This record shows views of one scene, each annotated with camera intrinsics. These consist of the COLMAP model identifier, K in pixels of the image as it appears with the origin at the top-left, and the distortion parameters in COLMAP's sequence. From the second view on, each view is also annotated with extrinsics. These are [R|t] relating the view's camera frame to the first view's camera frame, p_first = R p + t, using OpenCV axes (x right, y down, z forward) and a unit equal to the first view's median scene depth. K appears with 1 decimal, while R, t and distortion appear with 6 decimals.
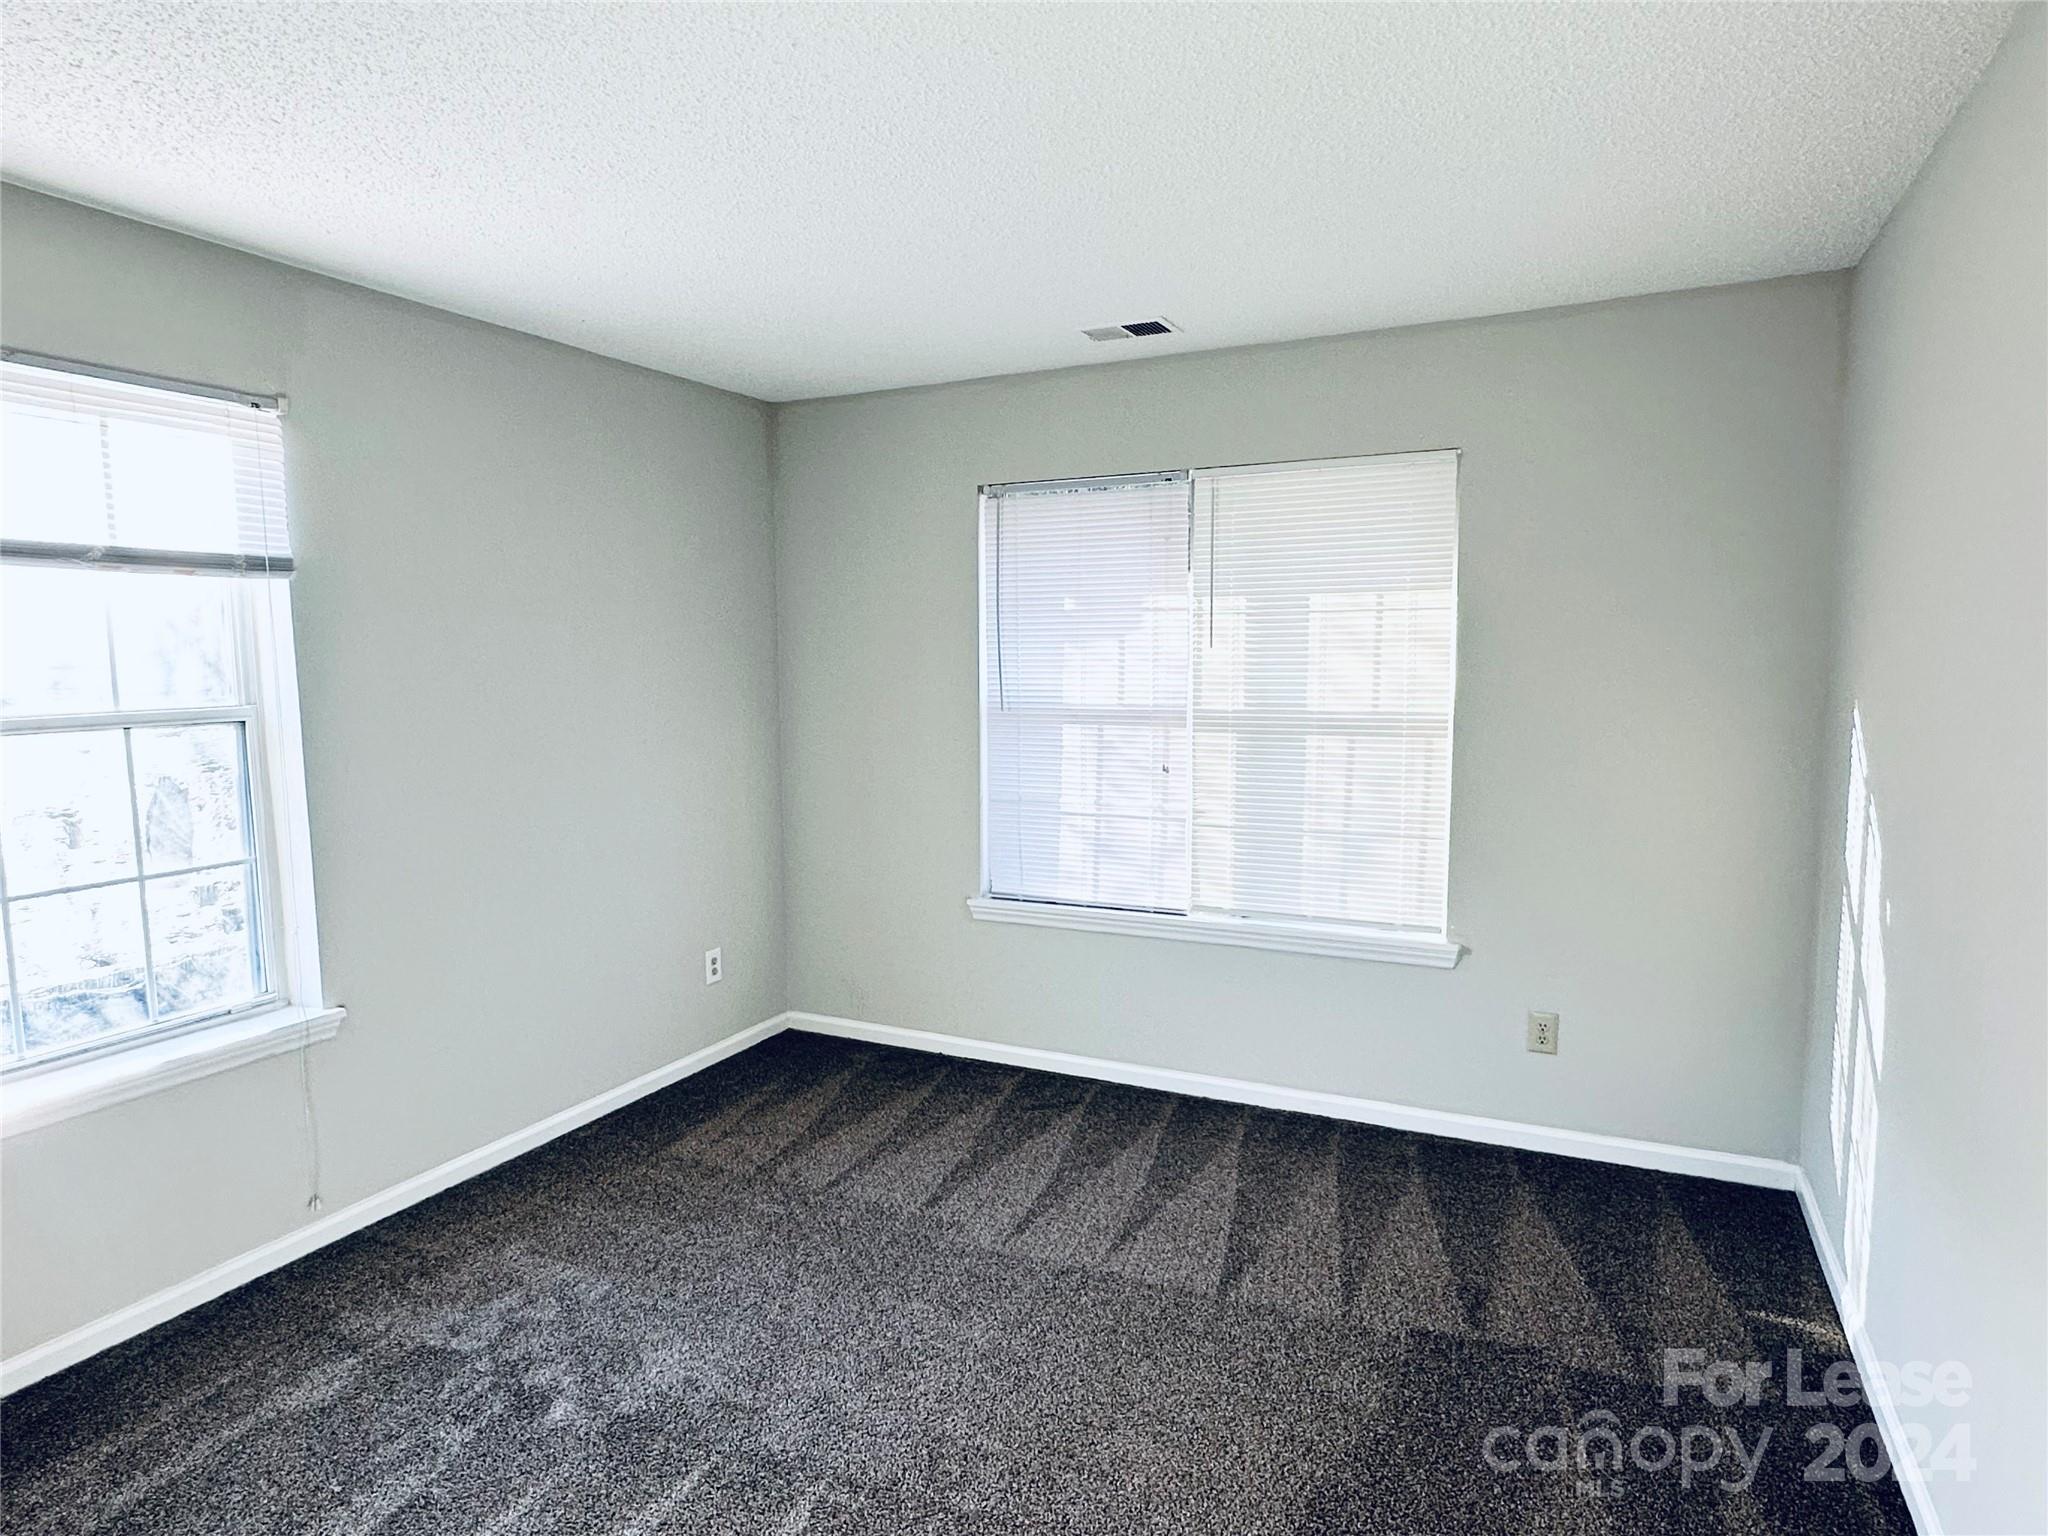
lens RADIAL K [[1223.9, 0, 1024.0], [0, 1223.9, 768.0], [0, 0, 1]] dist [-0.001569, -0.000488]
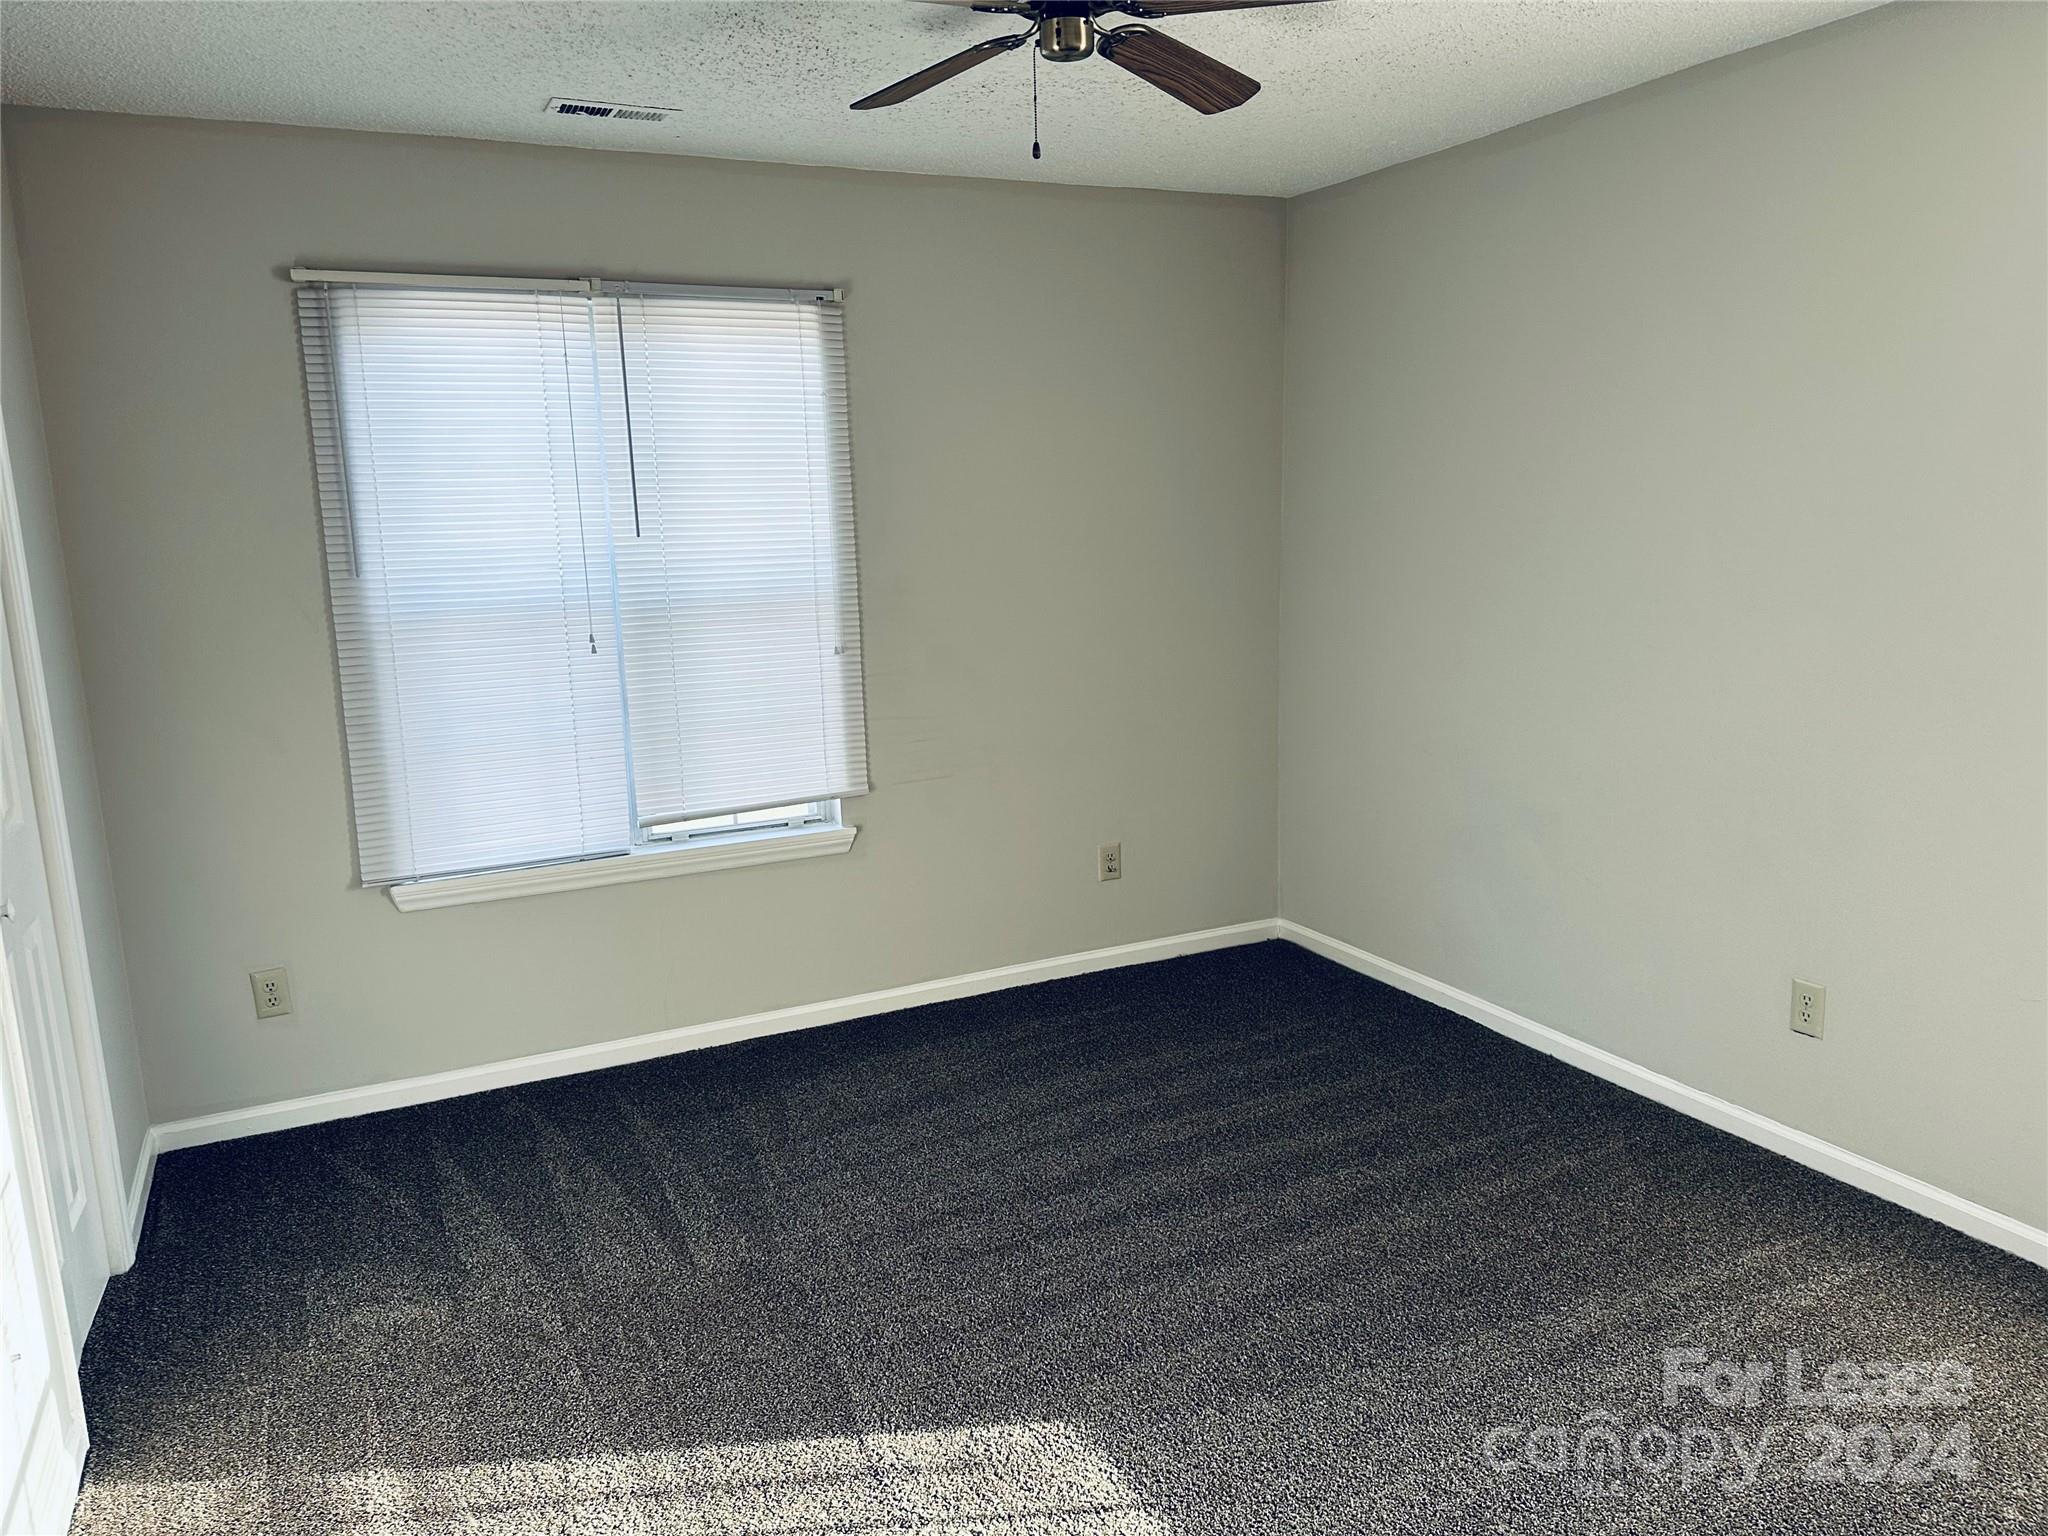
lens RADIAL K [[1367.0, 0, 1035.6], [0, 1367.0, 757.6], [0, 0, 1]] dist [0.117132, -0.174278]
pose [[0.597084, -0.151238, 0.787793, -0.426554], [0.104263, 0.988367, 0.110720, -0.017368], [-0.795374, 0.016029, 0.605907, 0.217223]]
